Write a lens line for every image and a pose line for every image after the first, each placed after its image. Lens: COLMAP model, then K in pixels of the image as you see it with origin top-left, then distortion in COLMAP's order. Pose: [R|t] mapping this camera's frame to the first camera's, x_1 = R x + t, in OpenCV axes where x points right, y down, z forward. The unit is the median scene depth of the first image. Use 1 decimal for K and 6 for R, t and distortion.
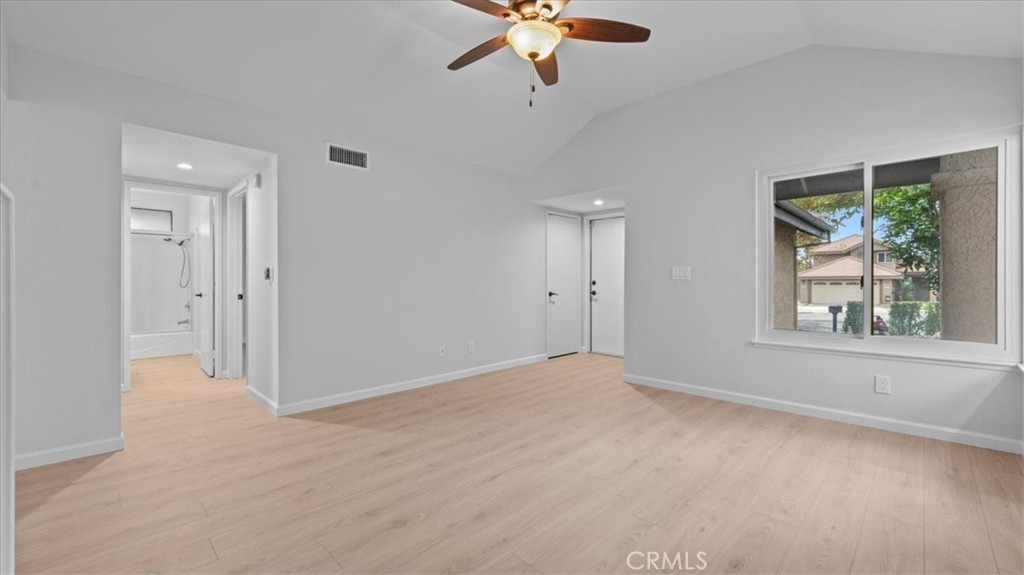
lens RADIAL K [[415.3, 0, 515.5], [0, 415.3, 279.8], [0, 0, 1]] dist [-0.006776, -0.000079]
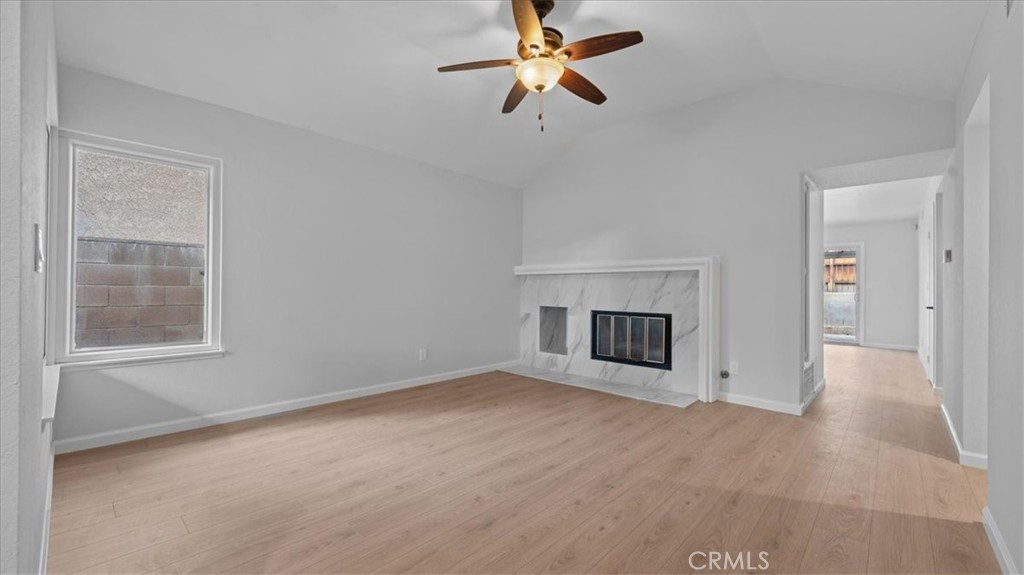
lens RADIAL K [[412.3, 0, 514.2], [0, 412.3, 284.7], [0, 0, 1]] dist [0.000316, -0.000186]
pose [[-0.999384, -0.008641, -0.033999, 0.127996], [-0.008215, 0.999886, -0.012668, 0.009642], [0.034105, -0.012381, -0.999342, 1.857059]]
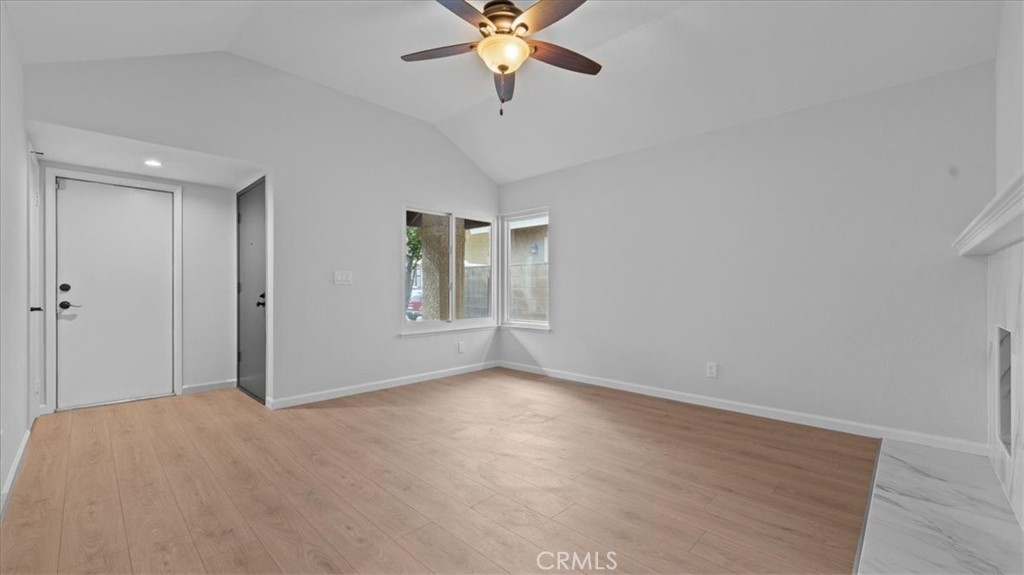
lens RADIAL K [[412.3, 0, 514.2], [0, 412.3, 284.7], [0, 0, 1]] dist [0.000316, -0.000186]
pose [[-0.018545, 0.011753, 0.999759, -0.871941], [-0.005016, 0.999917, -0.011848, 0.015675], [-0.999815, -0.005234, -0.018485, 0.872369]]
